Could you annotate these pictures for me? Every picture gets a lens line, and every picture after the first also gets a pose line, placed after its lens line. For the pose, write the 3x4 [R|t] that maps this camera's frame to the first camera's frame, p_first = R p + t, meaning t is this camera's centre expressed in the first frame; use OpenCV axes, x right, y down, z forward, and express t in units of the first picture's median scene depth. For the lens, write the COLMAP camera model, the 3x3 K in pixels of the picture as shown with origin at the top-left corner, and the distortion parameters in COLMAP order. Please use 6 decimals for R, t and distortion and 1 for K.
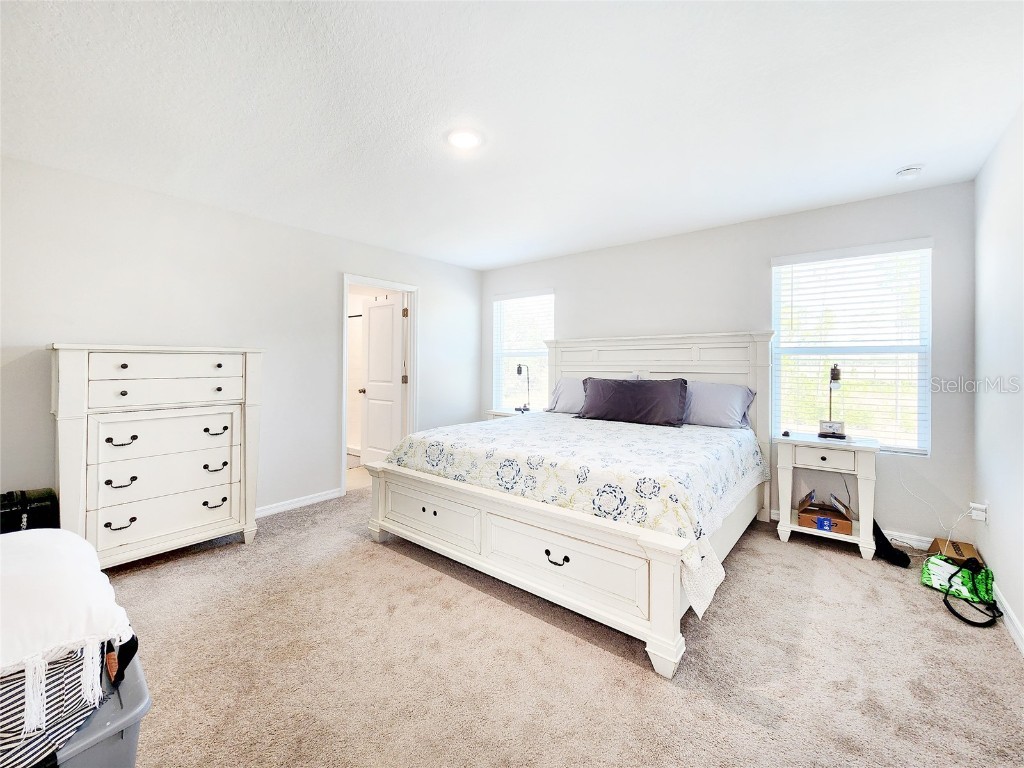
lens RADIAL K [[429.1, 0, 508.0], [0, 429.1, 357.7], [0, 0, 1]] dist [0.001263, 0.000038]
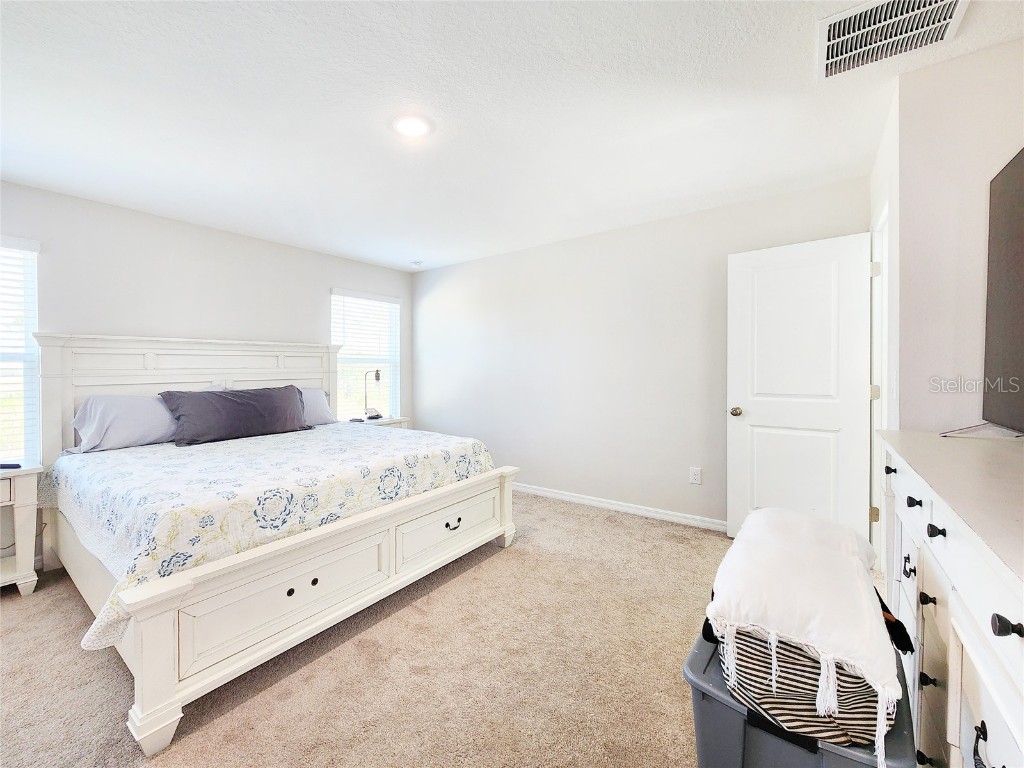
lens RADIAL K [[427.3, 0, 504.3], [0, 427.3, 372.9], [0, 0, 1]] dist [0.001595, -0.000084]
pose [[-0.059533, -0.012727, 0.998145, -0.873312], [-0.000874, 0.999919, 0.012698, 0.008098], [-0.998226, -0.000116, -0.059539, 0.715546]]
